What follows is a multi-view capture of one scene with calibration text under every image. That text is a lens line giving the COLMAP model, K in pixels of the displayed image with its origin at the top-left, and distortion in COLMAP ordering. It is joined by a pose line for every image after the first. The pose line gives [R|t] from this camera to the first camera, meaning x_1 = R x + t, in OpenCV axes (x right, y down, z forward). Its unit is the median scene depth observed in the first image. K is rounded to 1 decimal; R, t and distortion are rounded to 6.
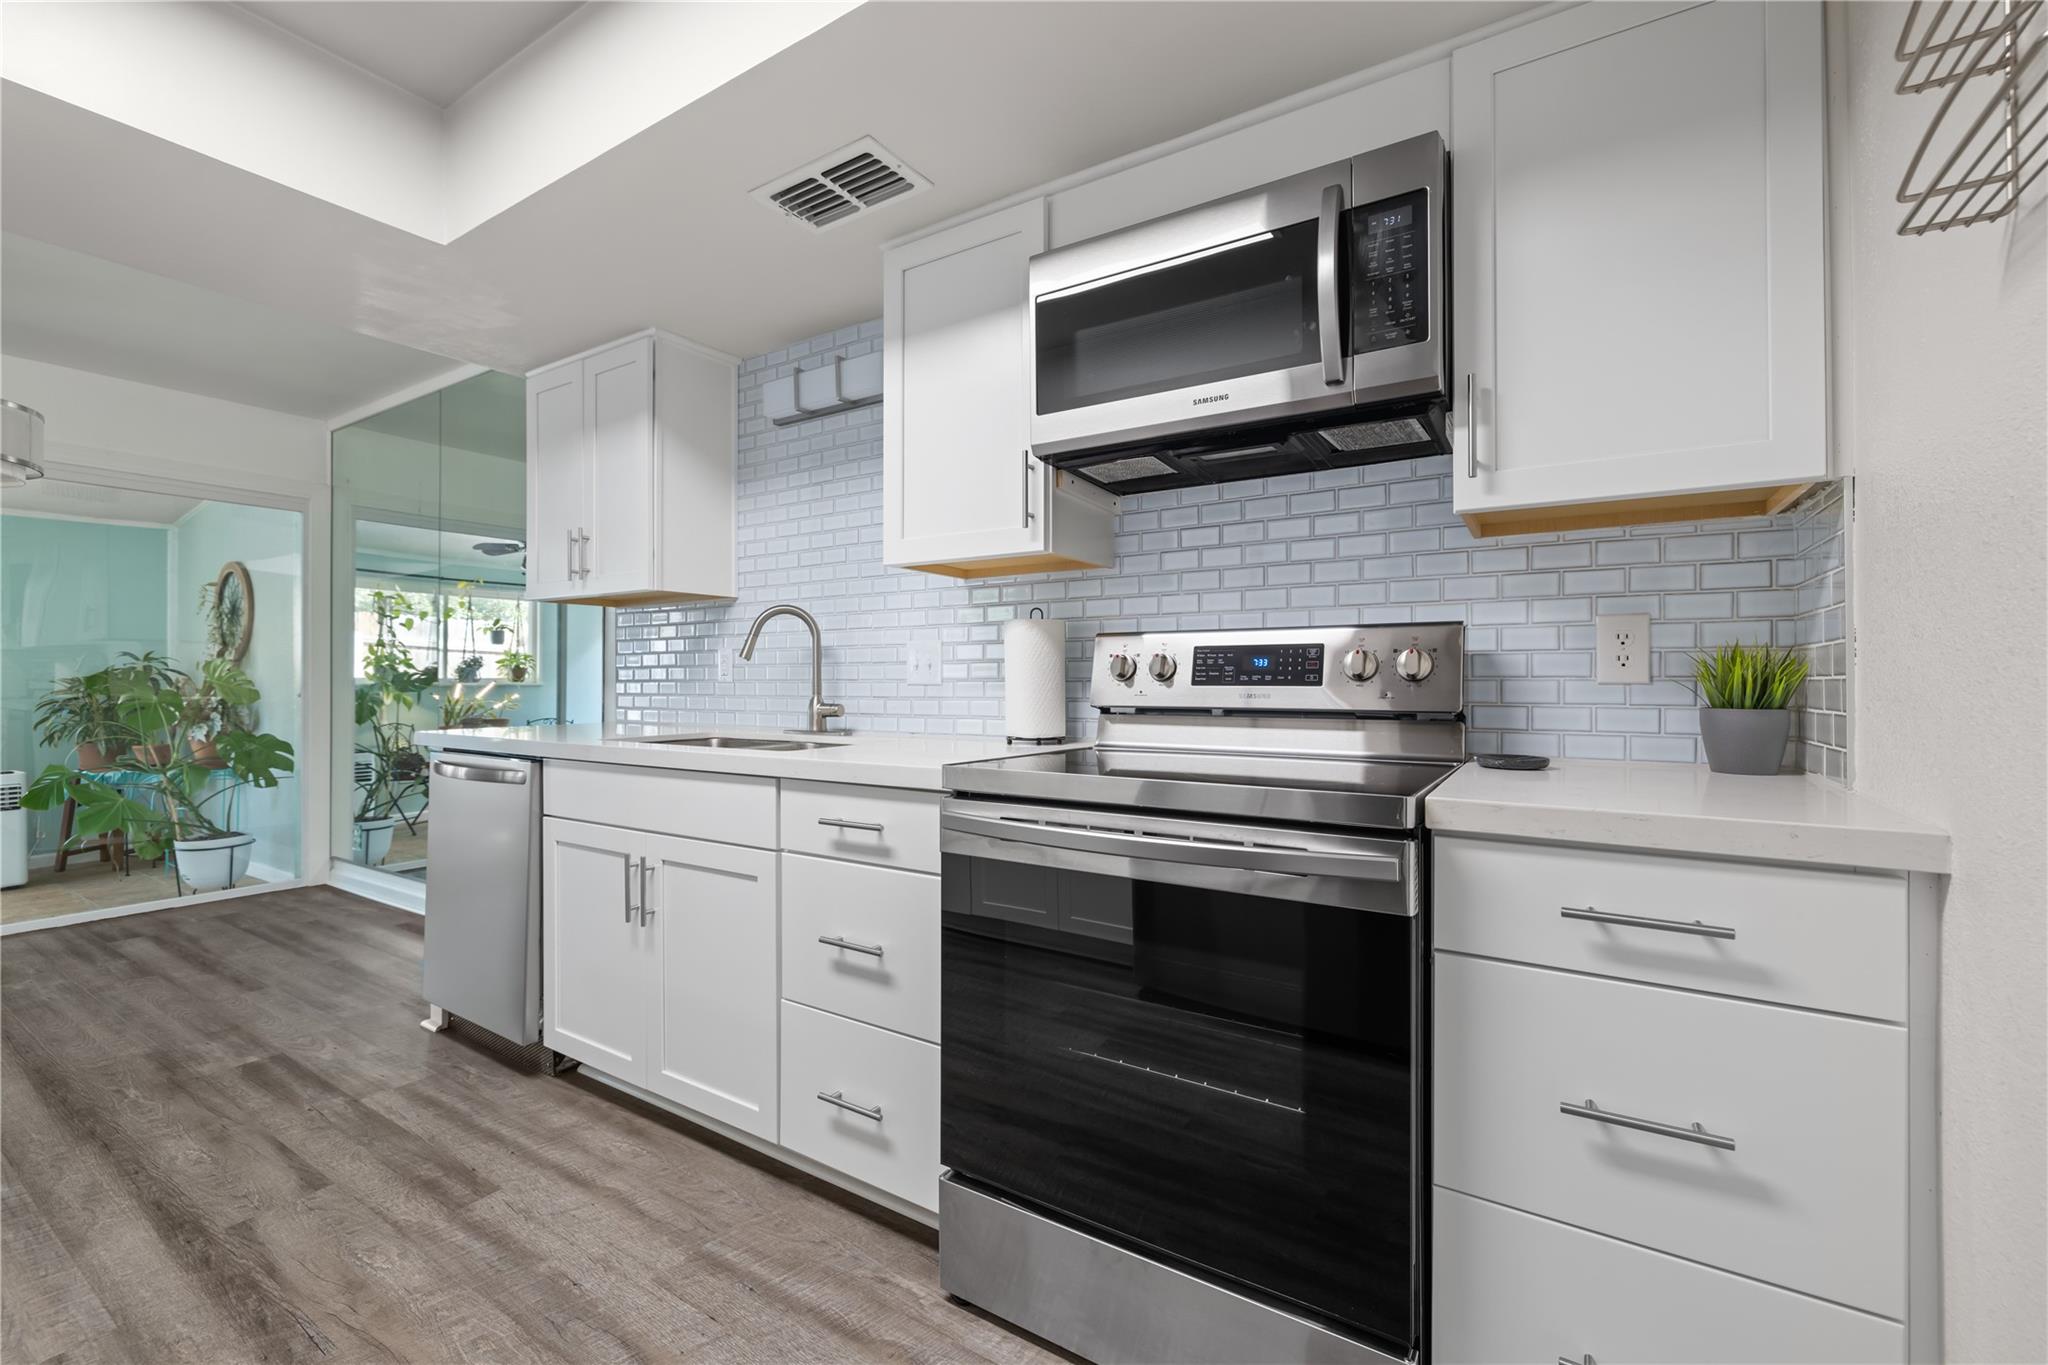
lens RADIAL K [[882.6, 0, 1051.6], [0, 882.6, 671.5], [0, 0, 1]] dist [-0.000428, 0.000089]
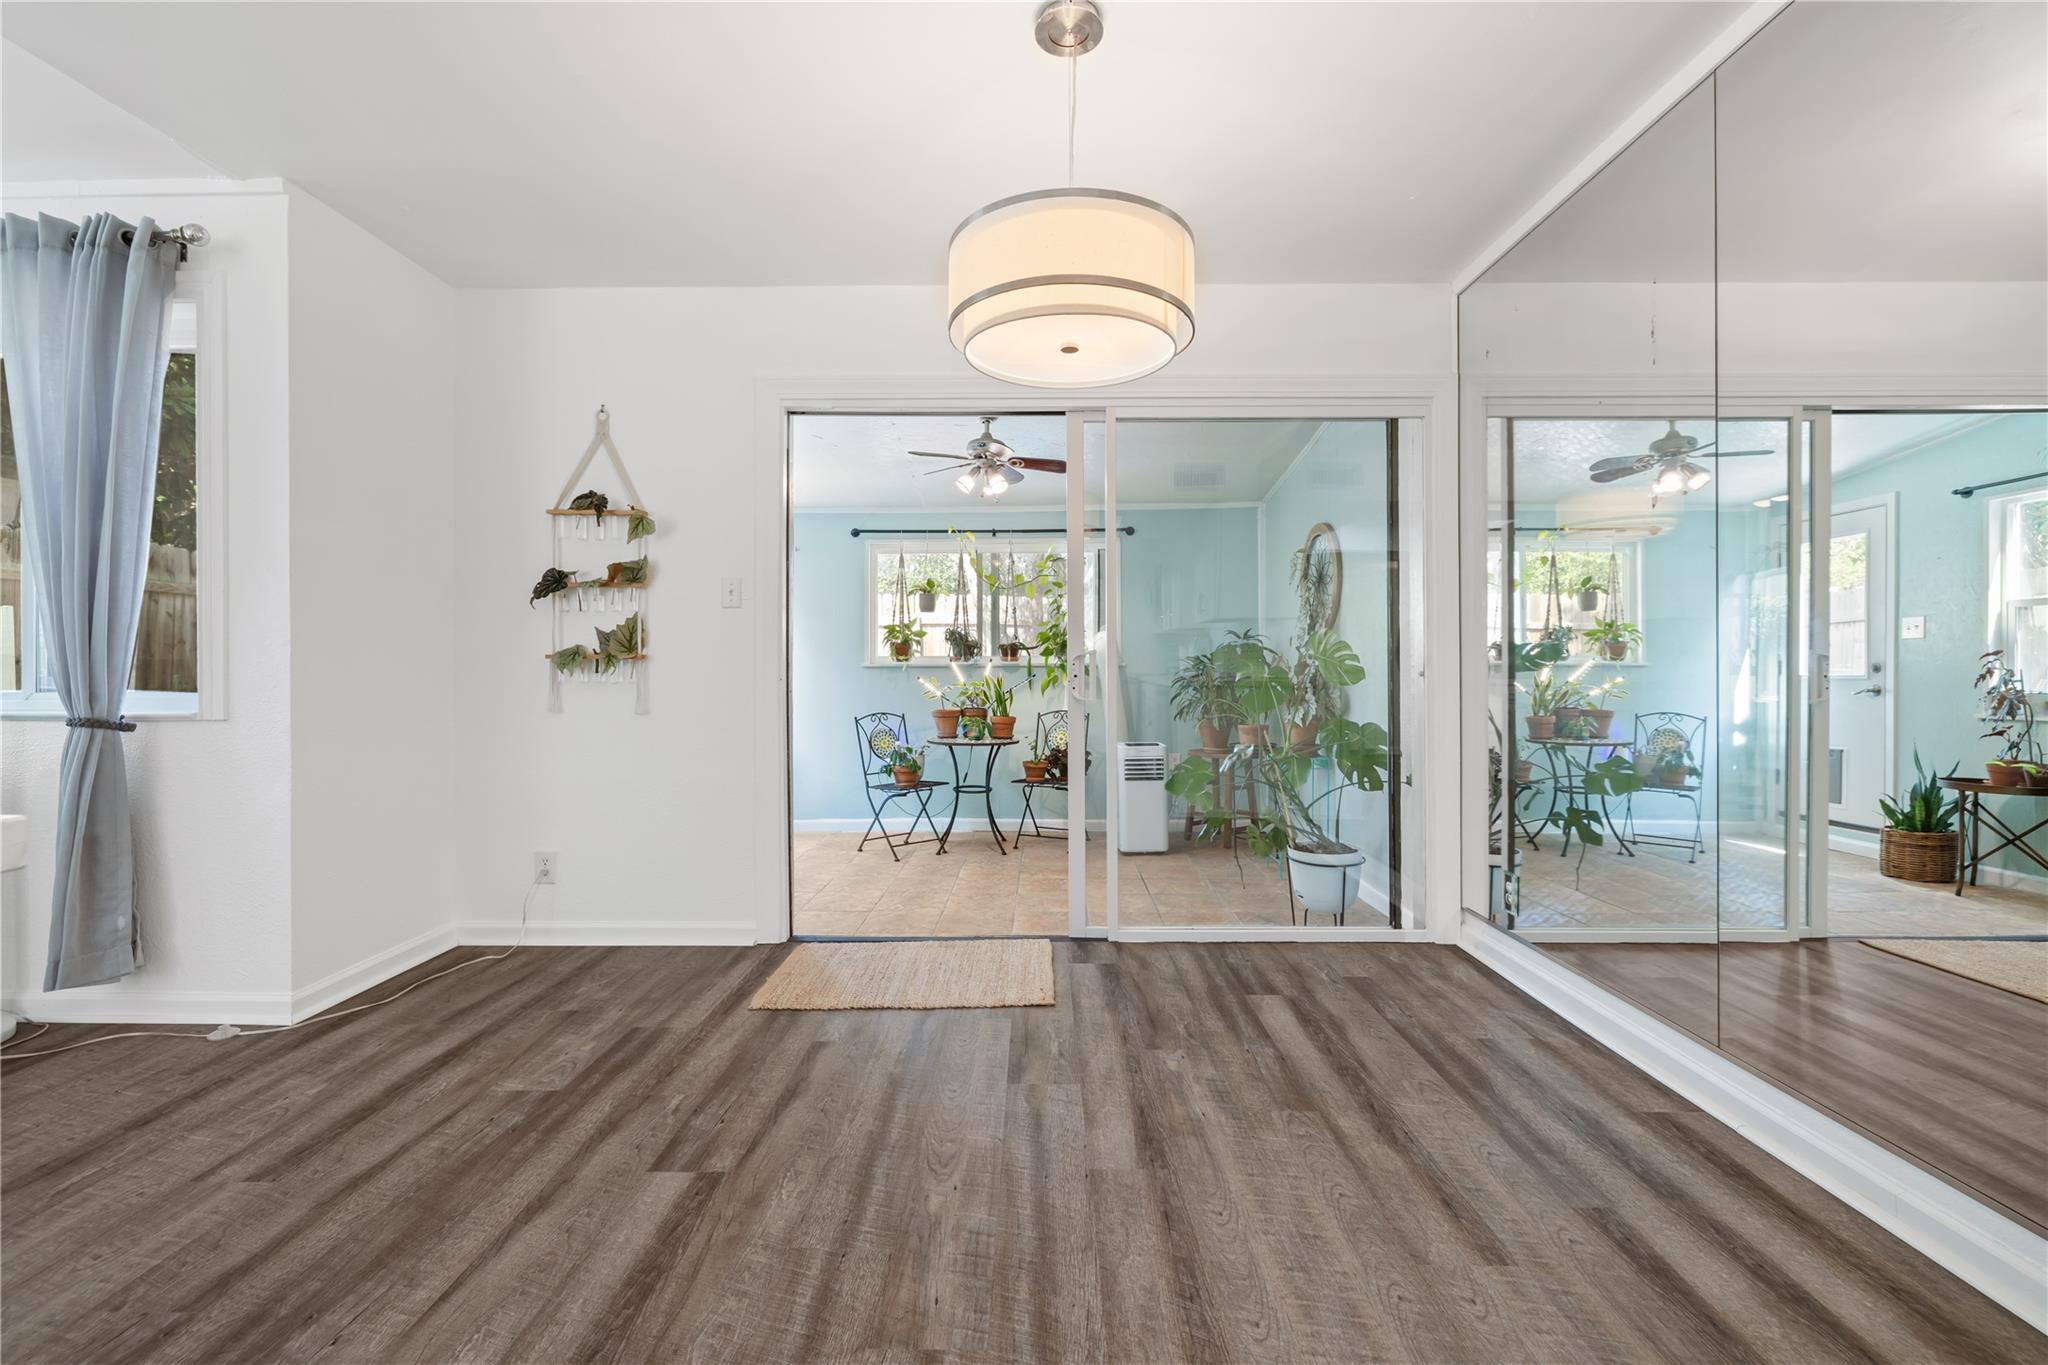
lens RADIAL K [[882.6, 0, 1038.2], [0, 882.6, 656.5], [0, 0, 1]] dist [-0.000428, 0.000089]
pose [[0.544207, -0.007372, -0.838919, -0.353545], [0.006009, 0.999970, -0.004889, 0.012218], [0.838930, -0.002381, 0.544235, 0.292476]]
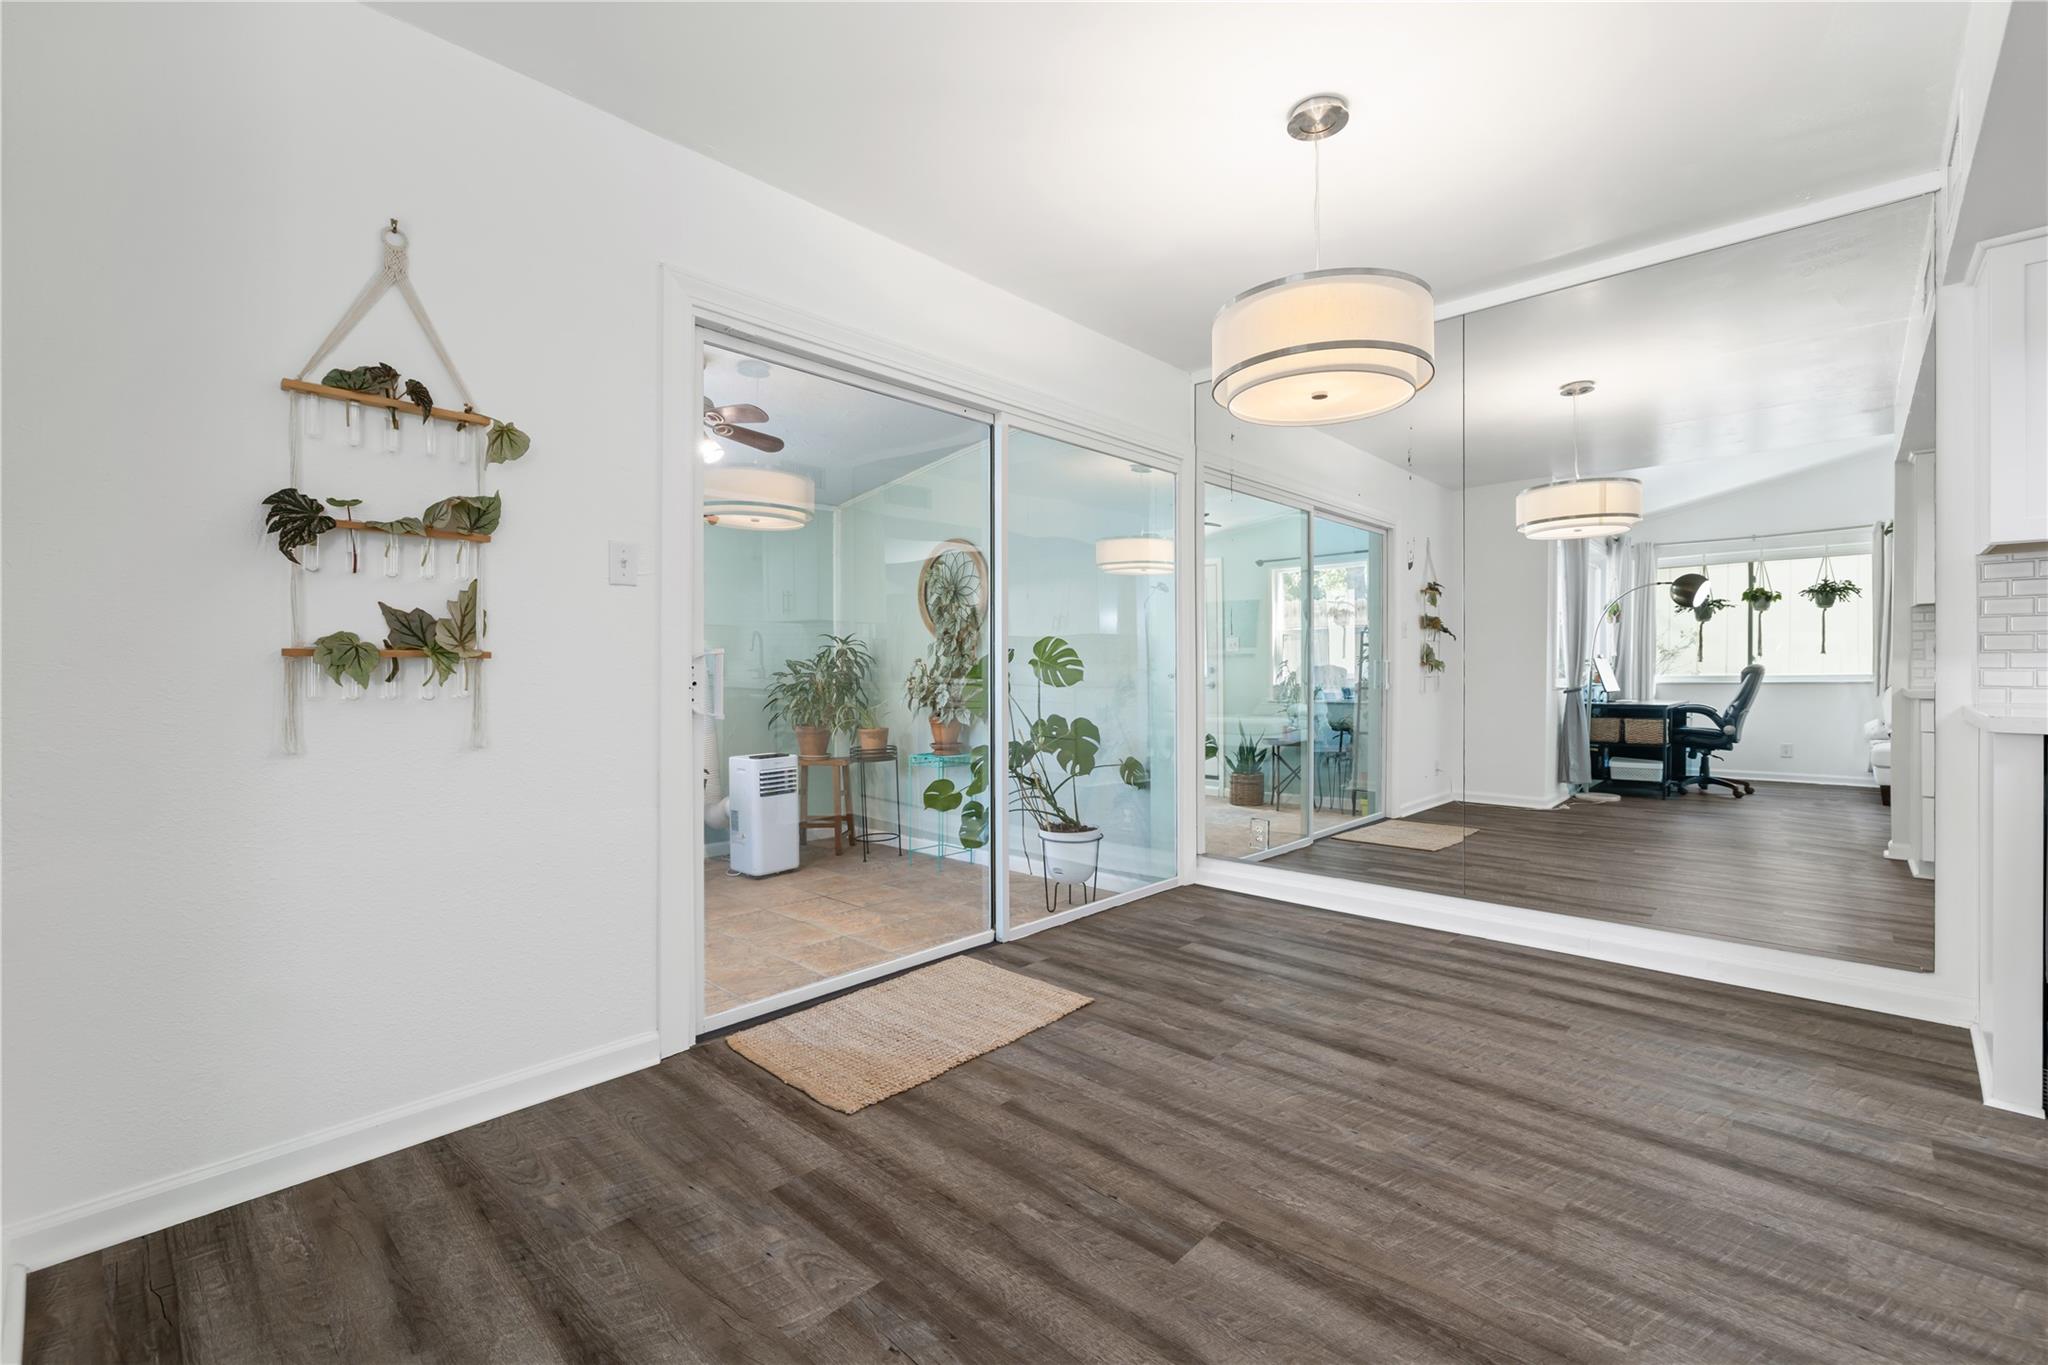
lens RADIAL K [[882.6, 0, 1051.8], [0, 882.6, 667.2], [0, 0, 1]] dist [-0.000428, 0.000089]
pose [[0.987826, -0.001759, -0.155552, -0.705186], [0.002464, 0.999988, 0.004338, 0.011899], [0.155542, -0.004668, 0.987818, 0.067793]]
